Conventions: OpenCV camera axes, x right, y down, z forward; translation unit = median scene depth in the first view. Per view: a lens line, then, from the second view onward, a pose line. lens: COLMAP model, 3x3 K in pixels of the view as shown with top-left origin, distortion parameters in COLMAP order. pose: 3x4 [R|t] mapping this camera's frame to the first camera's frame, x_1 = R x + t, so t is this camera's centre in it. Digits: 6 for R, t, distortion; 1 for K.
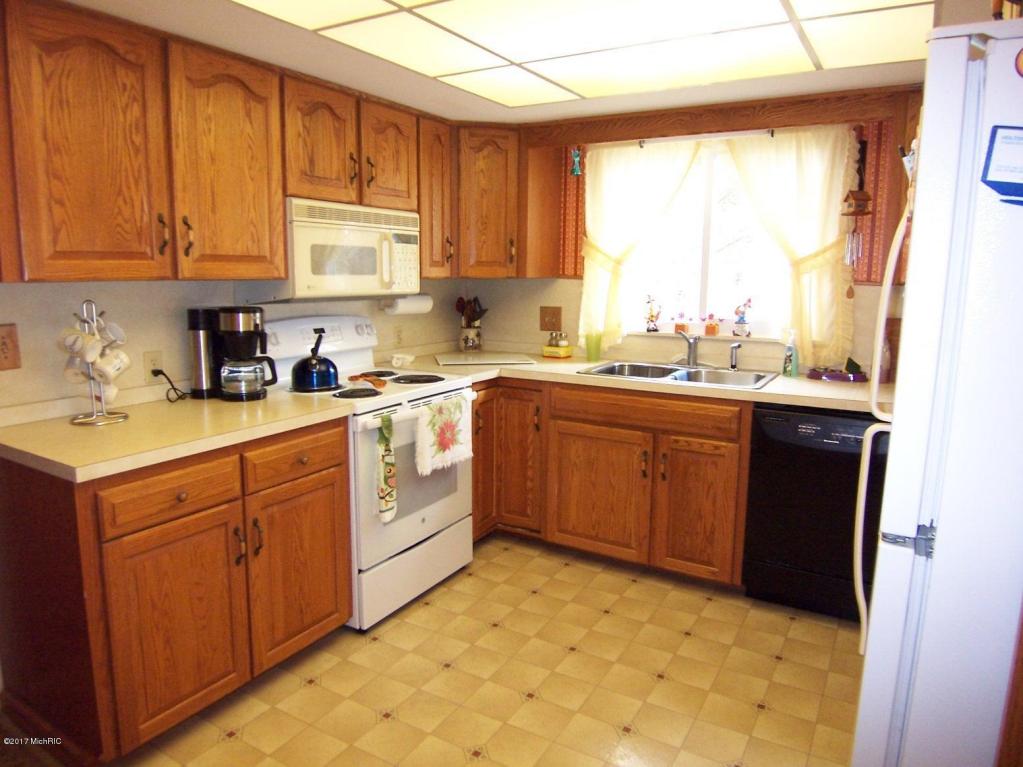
lens RADIAL K [[690.1, 0, 501.4], [0, 690.1, 380.3], [0, 0, 1]] dist [0.003352, -0.070165]
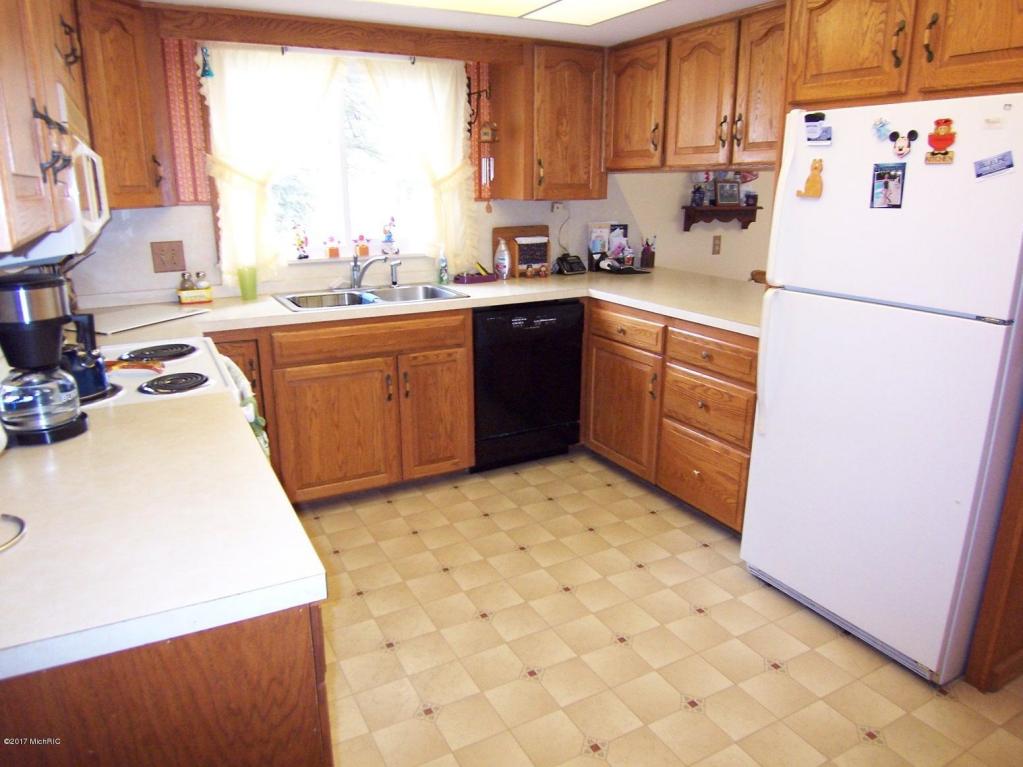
lens RADIAL K [[690.1, 0, 501.4], [0, 690.1, 380.3], [0, 0, 1]] dist [0.003352, -0.070165]
pose [[0.514417, -0.242786, 0.822453, -0.530748], [0.143107, 0.969940, 0.196815, -0.064854], [-0.845515, 0.016454, 0.533699, 0.309952]]
